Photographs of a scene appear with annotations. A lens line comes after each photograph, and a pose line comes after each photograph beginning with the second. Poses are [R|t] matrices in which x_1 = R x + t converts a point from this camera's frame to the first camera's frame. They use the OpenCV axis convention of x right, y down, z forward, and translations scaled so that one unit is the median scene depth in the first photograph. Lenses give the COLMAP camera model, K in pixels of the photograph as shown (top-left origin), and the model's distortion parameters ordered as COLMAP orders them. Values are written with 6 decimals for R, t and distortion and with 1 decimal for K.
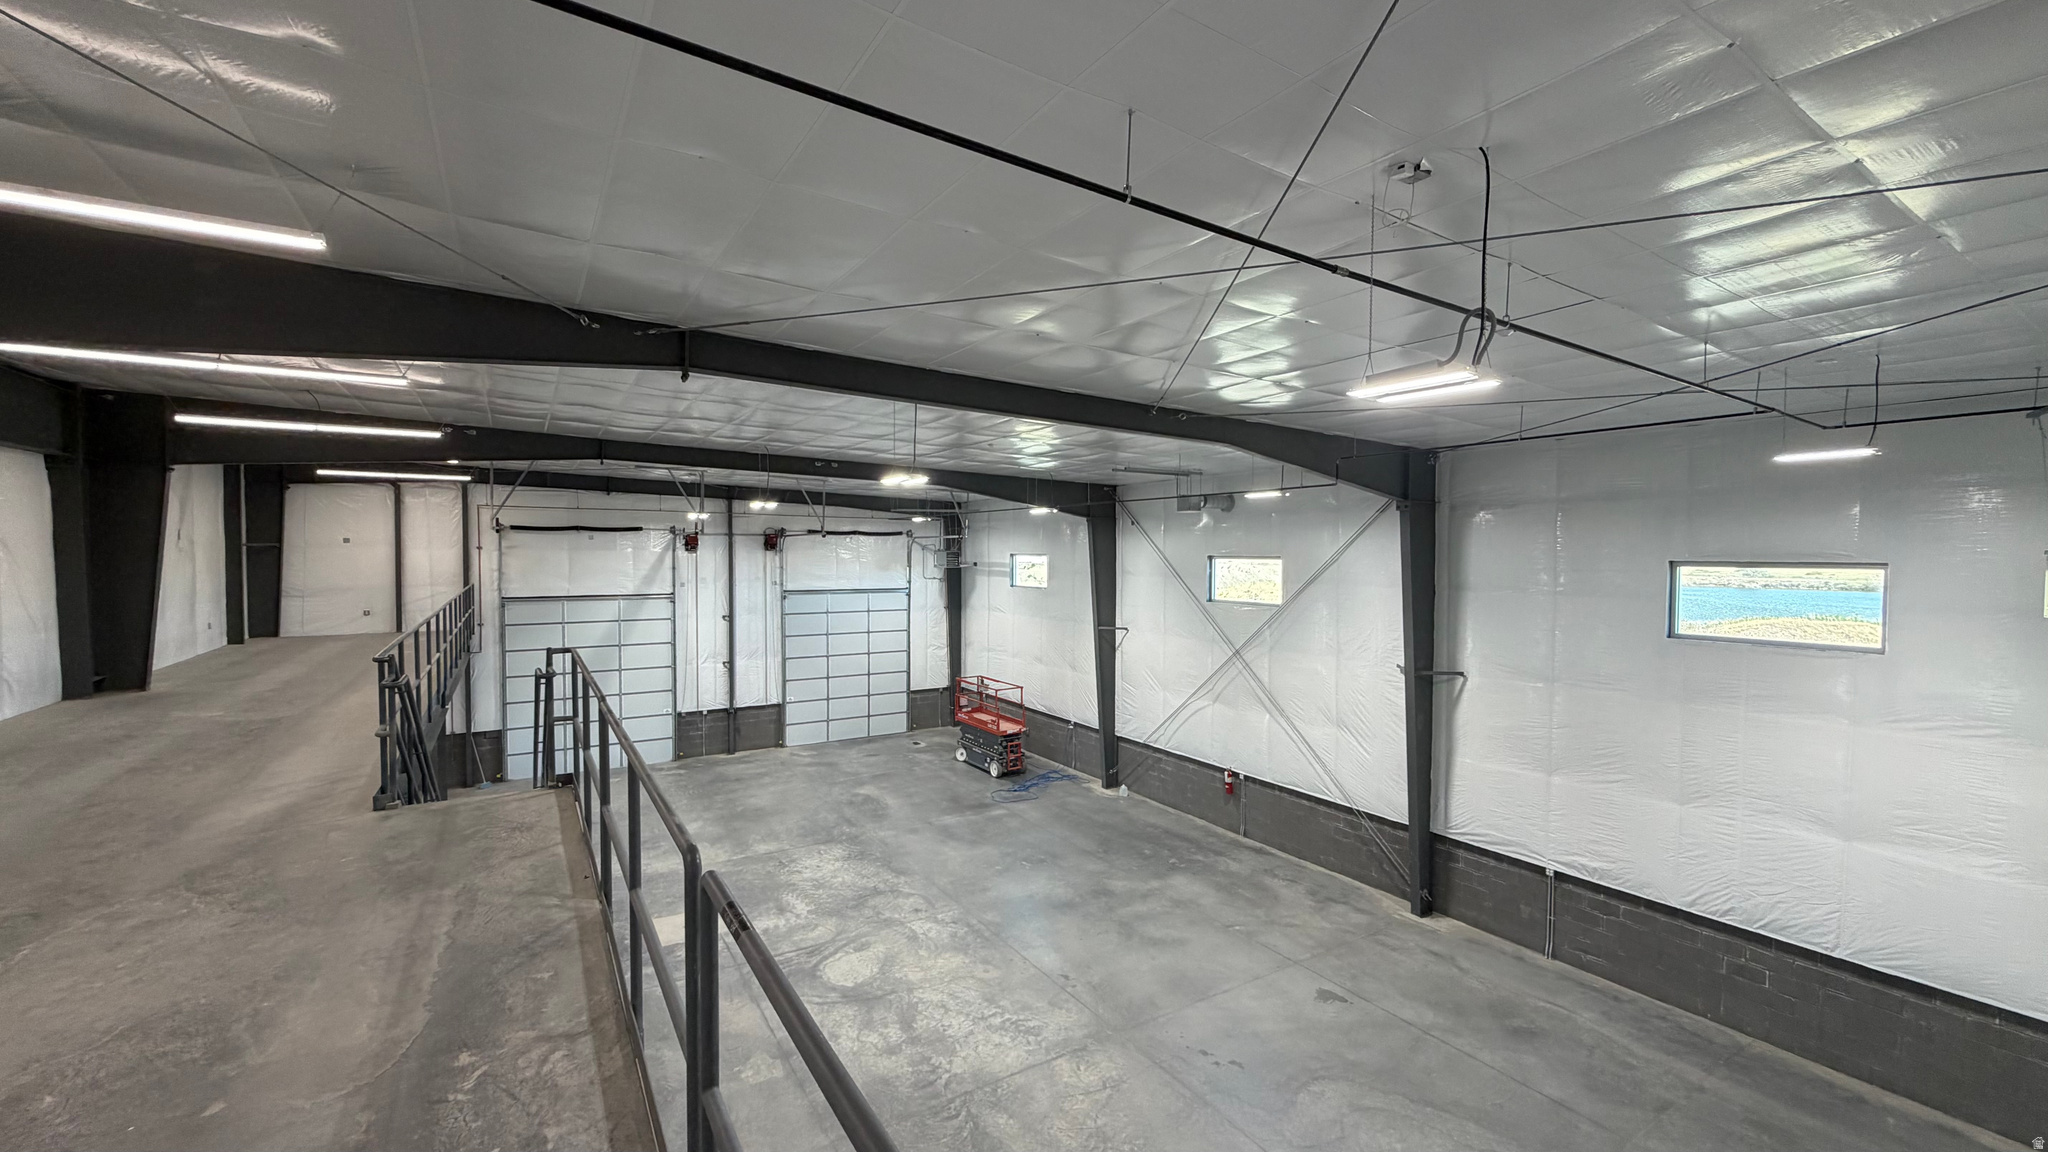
lens RADIAL K [[817.0, 0, 1024.0], [0, 817.0, 576.0], [0, 0, 1]] dist [-0.000205, 0.000058]
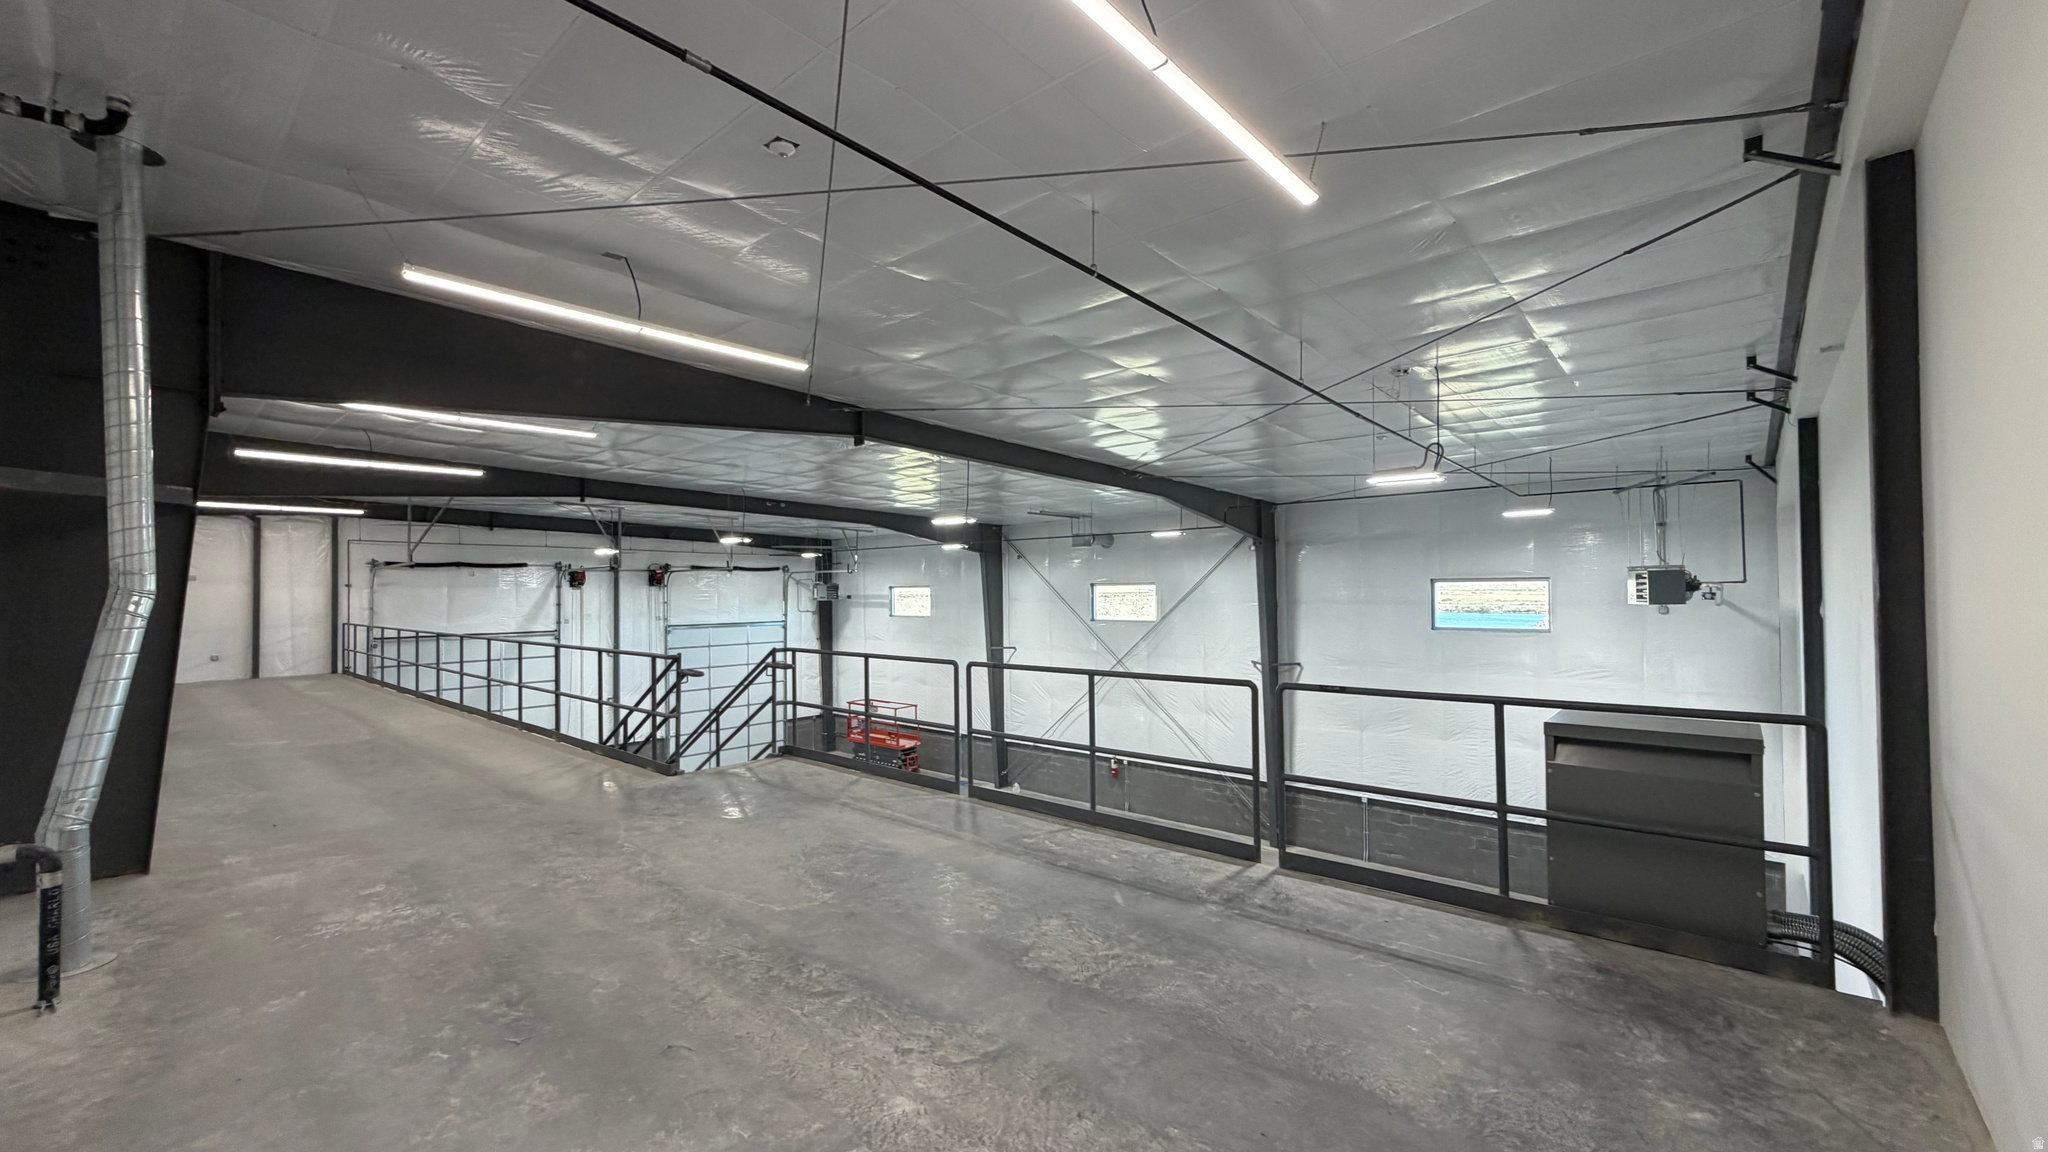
lens RADIAL K [[817.0, 0, 1024.0], [0, 817.0, 576.0], [0, 0, 1]] dist [-0.000205, 0.000058]
pose [[0.957216, -0.008913, 0.289237, -0.193581], [0.022711, 0.998756, -0.044384, 0.013664], [-0.288482, 0.049054, 0.956228, -0.120807]]
